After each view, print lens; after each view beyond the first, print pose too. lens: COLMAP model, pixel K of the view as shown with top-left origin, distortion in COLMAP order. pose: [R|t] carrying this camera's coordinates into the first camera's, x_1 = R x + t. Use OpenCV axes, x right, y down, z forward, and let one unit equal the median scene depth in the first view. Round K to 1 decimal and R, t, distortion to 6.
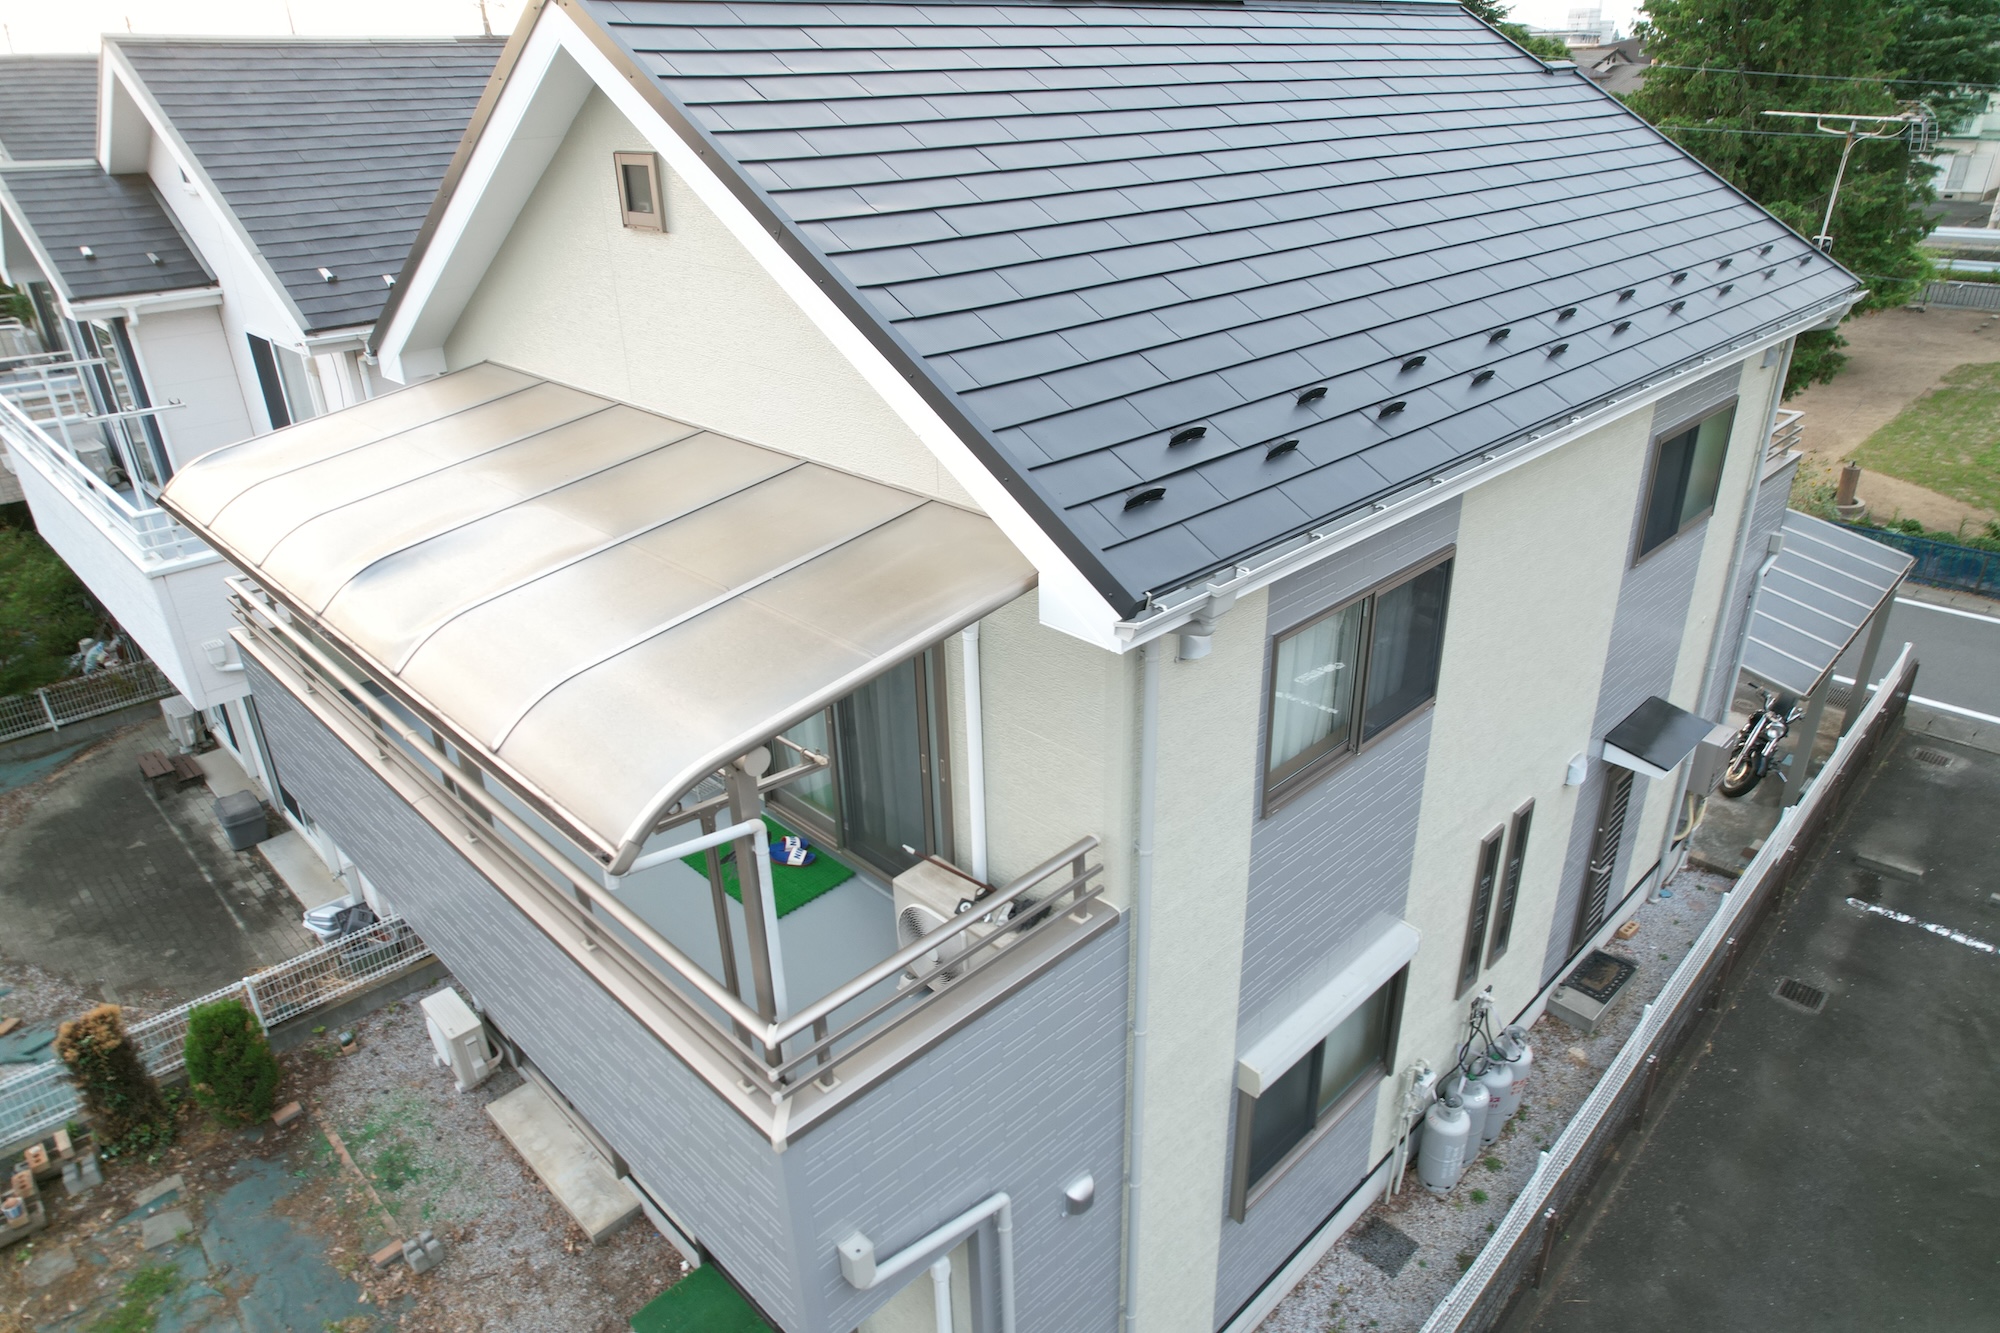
lens RADIAL K [[1278.6, 0, 1000.0], [0, 1278.6, 666.5], [0, 0, 1]] dist [-0.071763, 0.073788]
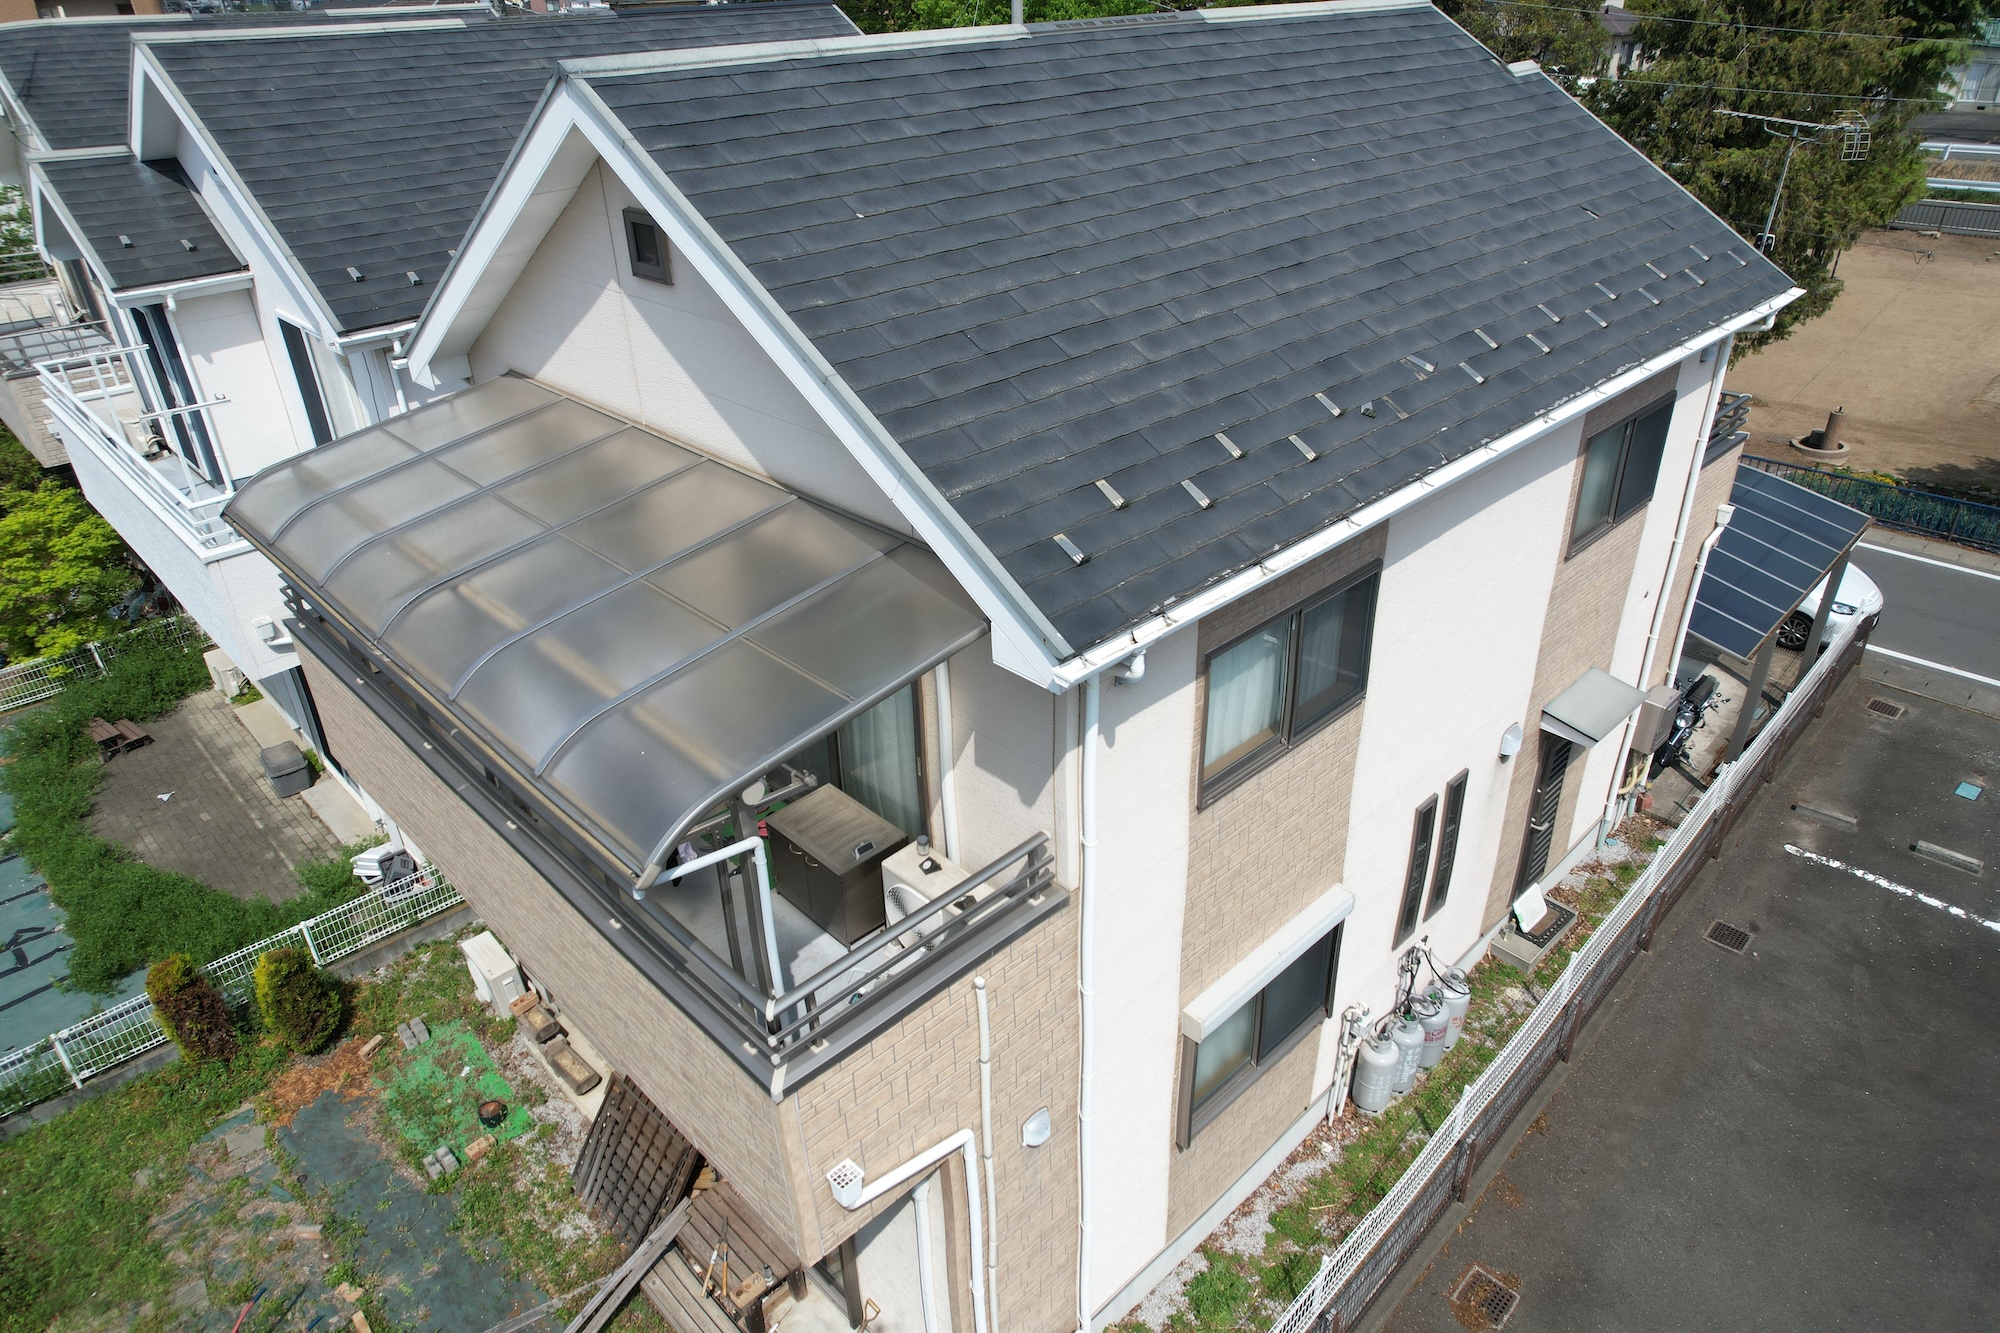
lens RADIAL K [[1278.6, 0, 1000.0], [0, 1278.6, 666.5], [0, 0, 1]] dist [-0.071763, 0.073788]
pose [[0.999964, 0.002993, -0.007900, 0.022025], [-0.002435, 0.997560, 0.069768, -0.055496], [0.008089, -0.069746, 0.997532, -0.084867]]
